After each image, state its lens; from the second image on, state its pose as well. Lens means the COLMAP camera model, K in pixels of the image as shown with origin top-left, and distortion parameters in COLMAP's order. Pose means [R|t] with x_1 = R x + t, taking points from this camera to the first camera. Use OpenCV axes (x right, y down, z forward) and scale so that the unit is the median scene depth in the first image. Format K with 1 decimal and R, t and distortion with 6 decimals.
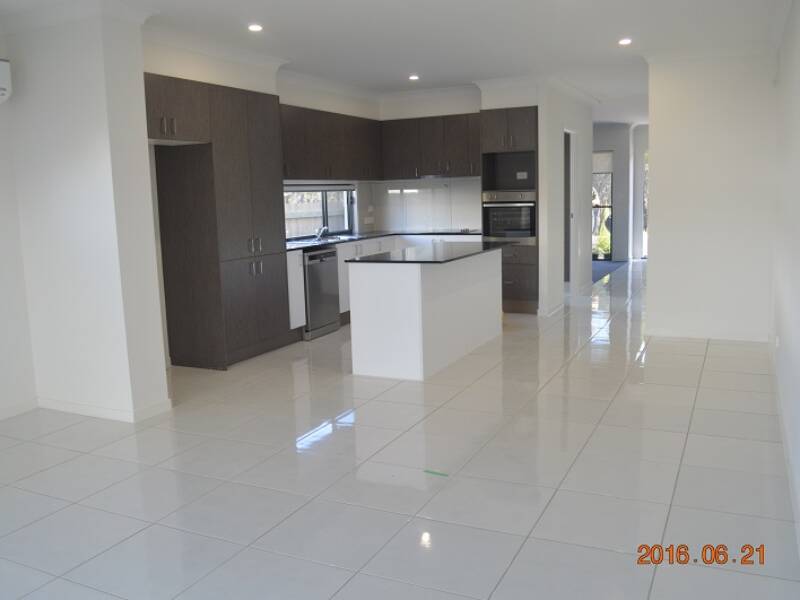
lens RADIAL K [[723.5, 0, 400.0], [0, 723.5, 300.0], [0, 0, 1]] dist [-0.073538, 0.007002]
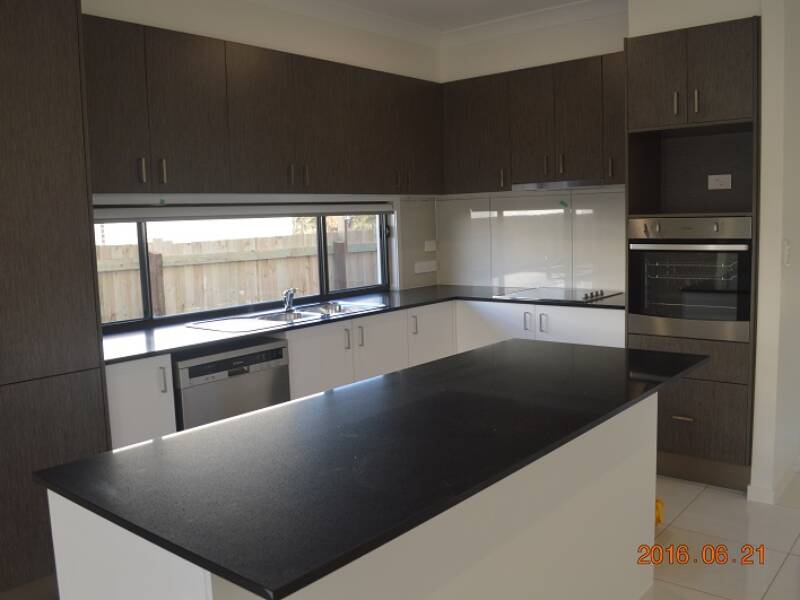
lens RADIAL K [[723.5, 0, 400.0], [0, 723.5, 300.0], [0, 0, 1]] dist [-0.073538, 0.007002]
pose [[0.967769, 0.027700, -0.250311, 0.088474], [-0.033537, 0.999255, -0.019083, -0.082771], [0.249596, 0.026863, 0.967977, 0.517419]]
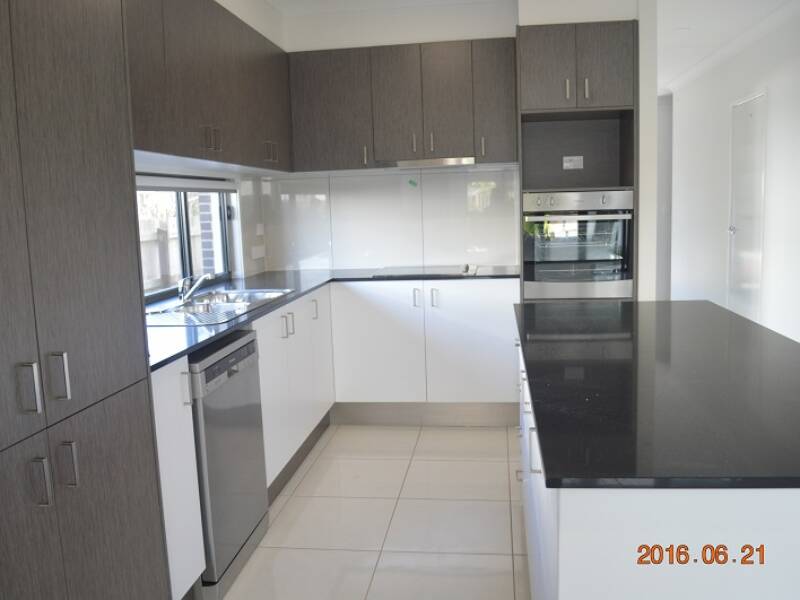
lens RADIAL K [[723.5, 0, 400.0], [0, 723.5, 300.0], [0, 0, 1]] dist [-0.073538, 0.007002]
pose [[0.949934, -0.041954, 0.309622, -0.120721], [0.050166, 0.998568, -0.018604, -0.070002], [-0.308398, 0.033205, 0.950678, 0.551797]]
